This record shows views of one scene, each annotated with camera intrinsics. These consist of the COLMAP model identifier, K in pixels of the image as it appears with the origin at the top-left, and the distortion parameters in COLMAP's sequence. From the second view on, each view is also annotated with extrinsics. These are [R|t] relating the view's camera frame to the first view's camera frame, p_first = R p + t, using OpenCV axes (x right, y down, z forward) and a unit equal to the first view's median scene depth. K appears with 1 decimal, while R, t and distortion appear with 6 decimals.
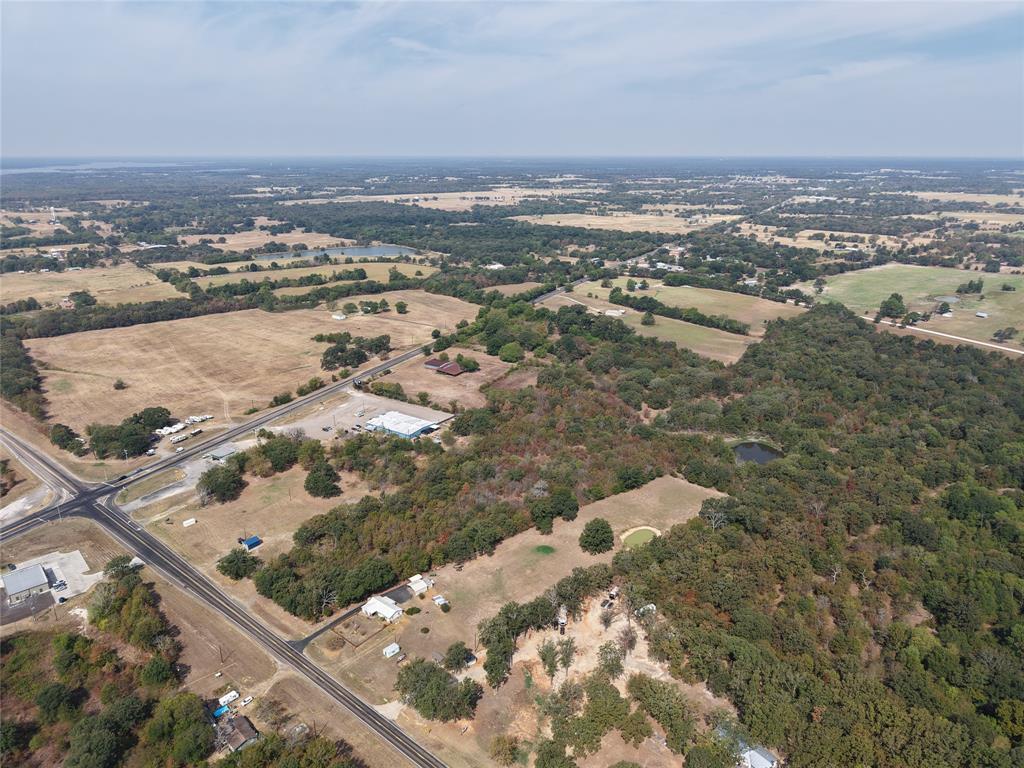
lens RADIAL K [[665.9, 0, 511.5], [0, 665.9, 413.8], [0, 0, 1]] dist [0.036718, -0.040091]
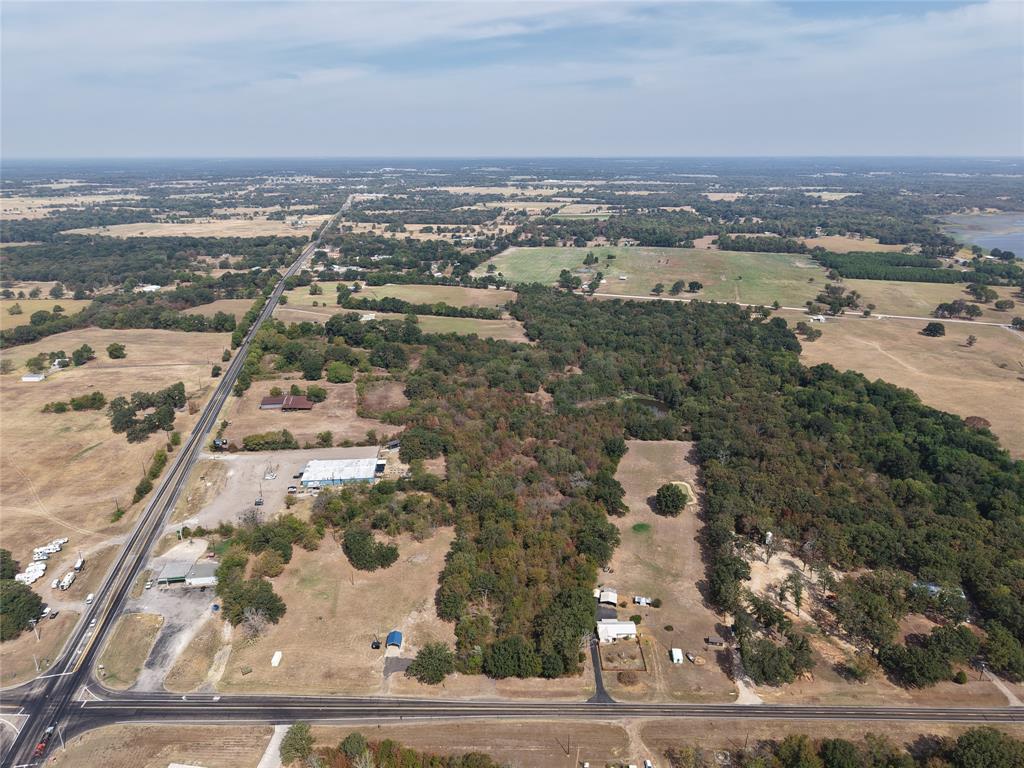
lens RADIAL K [[665.9, 0, 511.5], [0, 665.9, 413.8], [0, 0, 1]] dist [0.036718, -0.040091]
pose [[0.777796, -0.231294, 0.584411, -0.425382], [0.231952, 0.969822, 0.075123, -0.060835], [-0.584150, 0.077125, 0.807973, 0.156903]]
